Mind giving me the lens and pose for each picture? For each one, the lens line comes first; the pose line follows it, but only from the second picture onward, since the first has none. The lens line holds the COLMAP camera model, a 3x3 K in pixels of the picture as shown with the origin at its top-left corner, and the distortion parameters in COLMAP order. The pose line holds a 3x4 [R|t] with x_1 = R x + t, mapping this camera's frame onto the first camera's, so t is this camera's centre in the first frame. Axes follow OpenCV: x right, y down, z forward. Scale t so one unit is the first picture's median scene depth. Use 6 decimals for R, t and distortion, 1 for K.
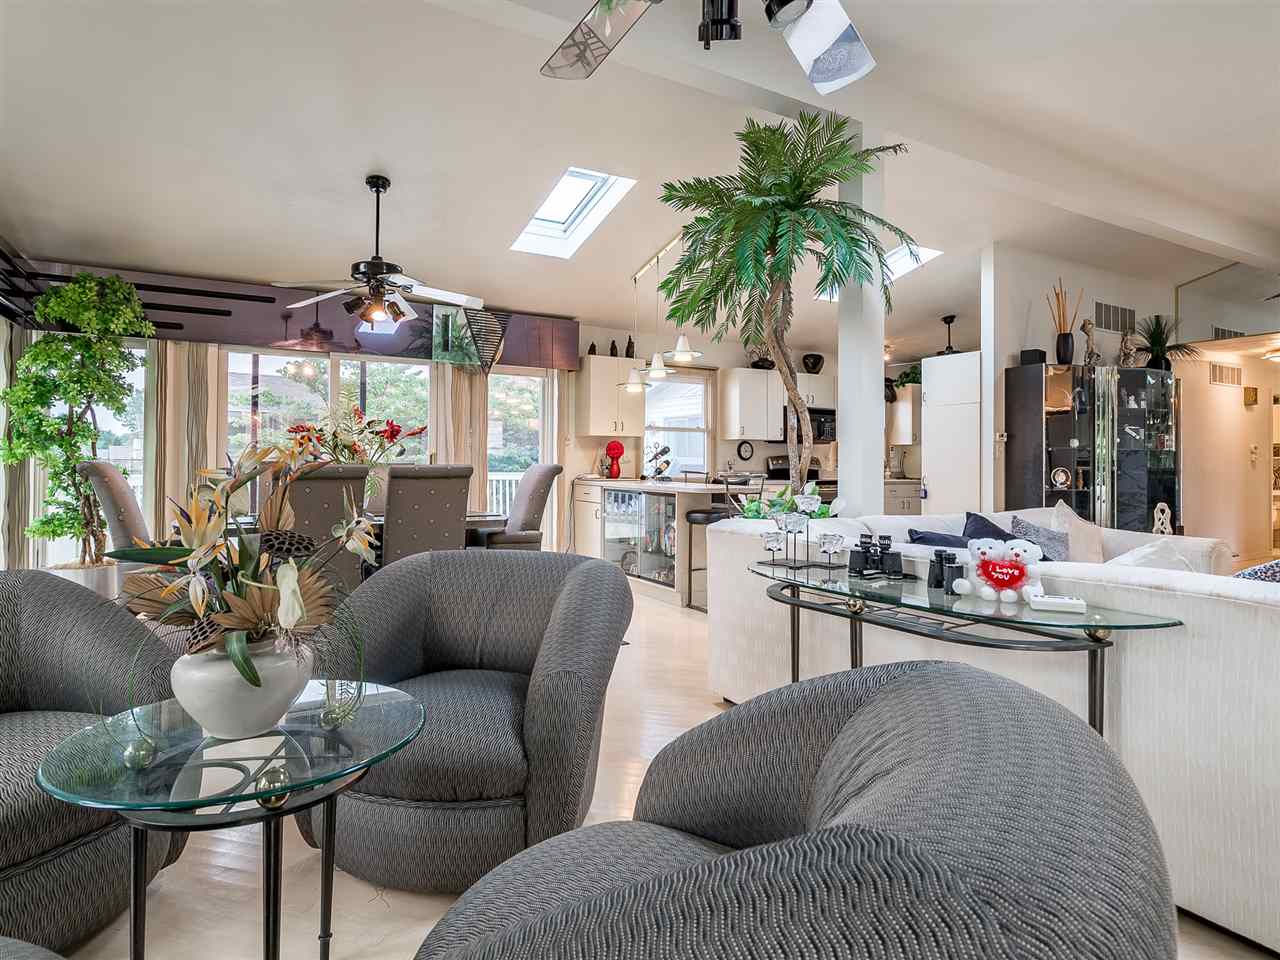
lens RADIAL K [[706.1, 0, 640.0], [0, 706.1, 480.0], [0, 0, 1]] dist [-0.004349, 0.000378]
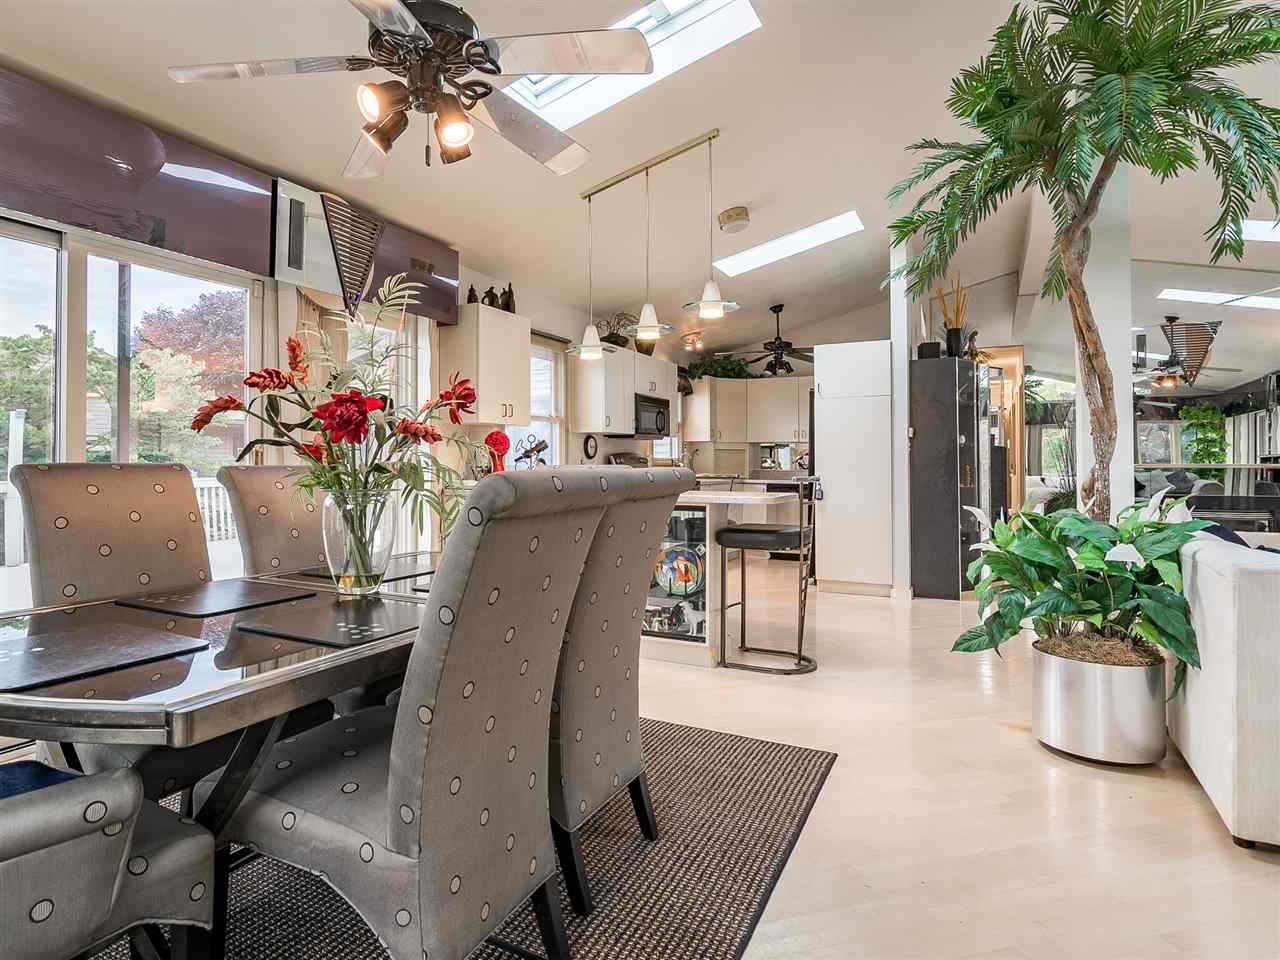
lens RADIAL K [[706.1, 0, 640.0], [0, 706.1, 480.0], [0, 0, 1]] dist [-0.004349, 0.000378]
pose [[0.825545, -0.031953, 0.563431, -0.290714], [0.031136, 0.999454, 0.011061, -0.012112], [-0.563477, 0.008412, 0.826089, 0.342535]]
